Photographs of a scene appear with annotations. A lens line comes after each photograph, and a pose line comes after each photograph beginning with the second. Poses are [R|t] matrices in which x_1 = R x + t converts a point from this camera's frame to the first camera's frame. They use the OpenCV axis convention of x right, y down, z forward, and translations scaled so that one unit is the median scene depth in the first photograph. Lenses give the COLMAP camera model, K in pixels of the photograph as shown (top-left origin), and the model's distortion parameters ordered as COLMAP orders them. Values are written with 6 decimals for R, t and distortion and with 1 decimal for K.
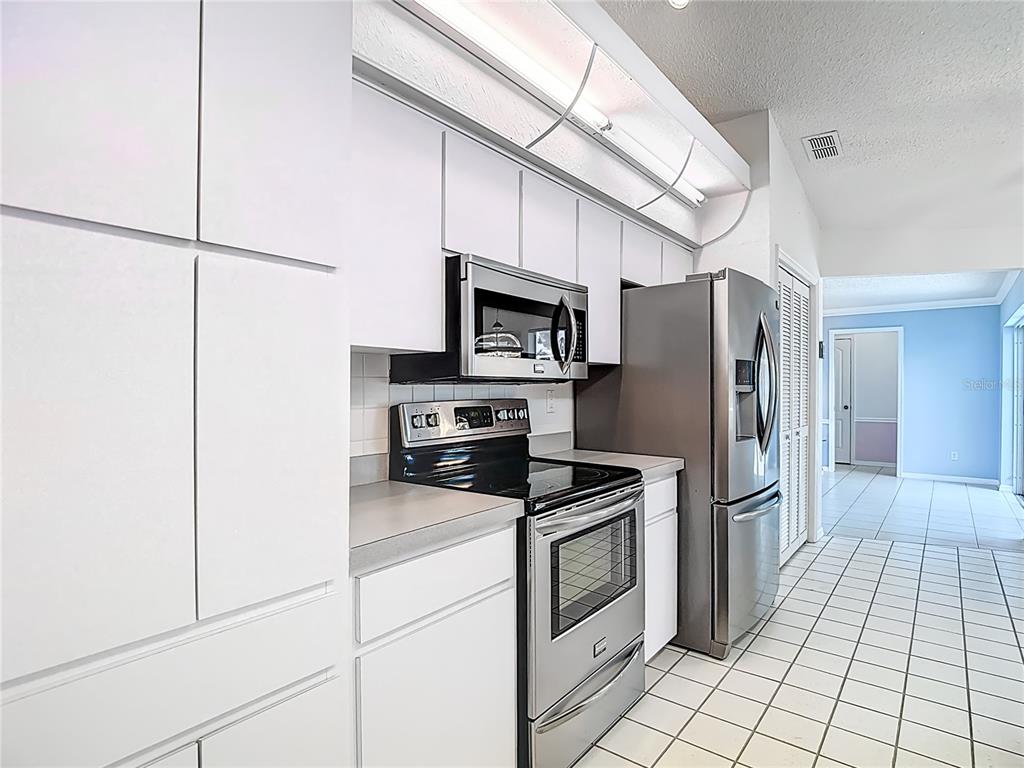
lens RADIAL K [[548.6, 0, 512.4], [0, 548.6, 385.1], [0, 0, 1]] dist [-0.012414, -0.006212]
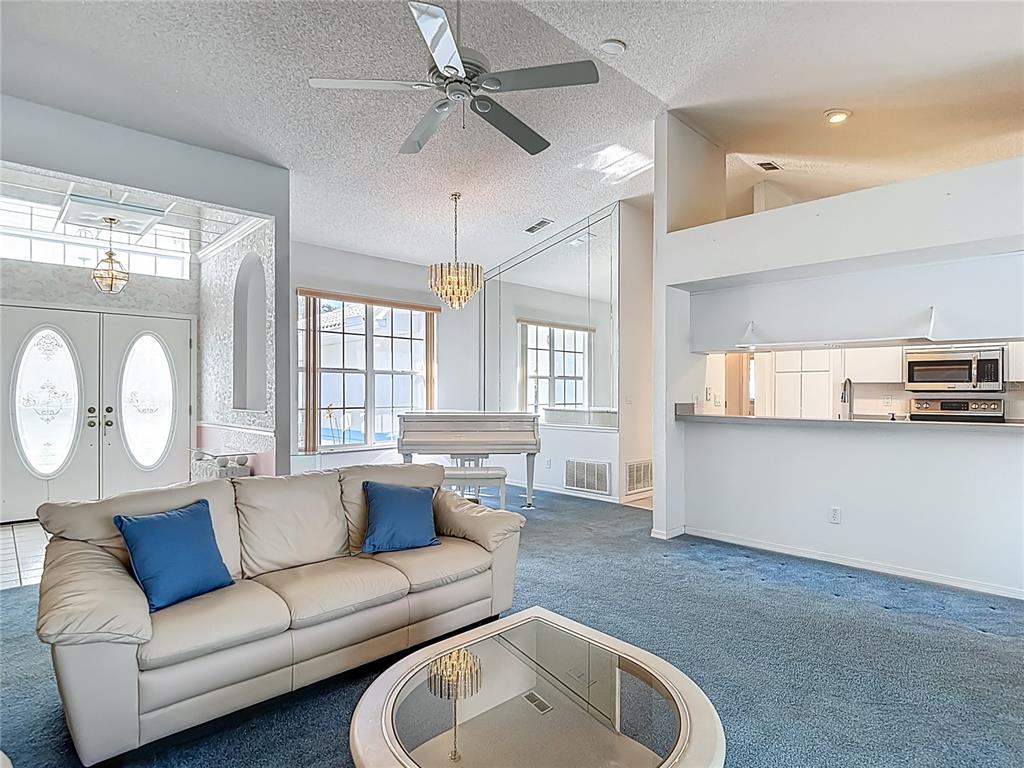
lens RADIAL K [[548.6, 0, 515.0], [0, 548.6, 384.4], [0, 0, 1]] dist [-0.012414, -0.006212]
pose [[-0.134571, -0.002849, -0.990900, 2.452782], [-0.005993, 0.999980, -0.002061, -0.017746], [0.990886, 0.005662, -0.134585, -0.571157]]
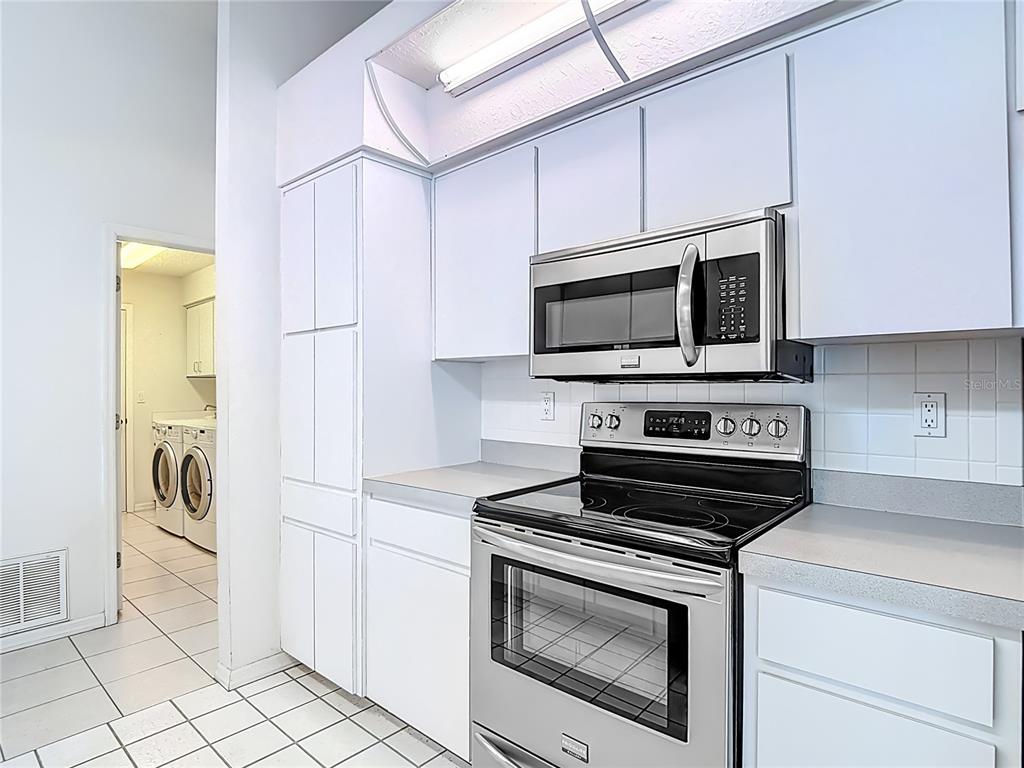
lens RADIAL K [[548.6, 0, 513.6], [0, 548.6, 384.7], [0, 0, 1]] dist [-0.012414, -0.006212]
pose [[-0.063362, -0.009557, -0.997945, 0.723554], [0.006279, 0.999931, -0.009975, 0.007378], [0.997971, -0.006898, -0.063298, 0.777741]]
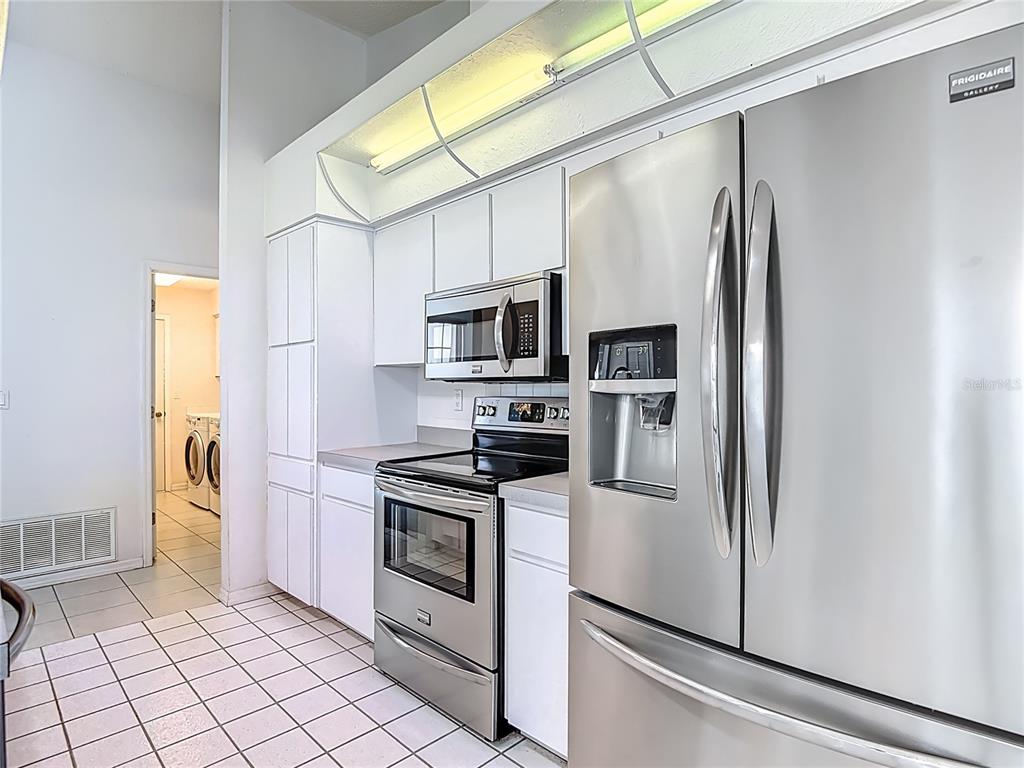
lens RADIAL K [[548.6, 0, 512.7], [0, 548.6, 388.3], [0, 0, 1]] dist [-0.012414, -0.006212]
pose [[-0.124073, -0.002887, -0.992269, 1.023924], [0.001599, 0.999994, -0.003110, 0.012235], [0.992272, -0.001972, -0.124067, 1.067192]]
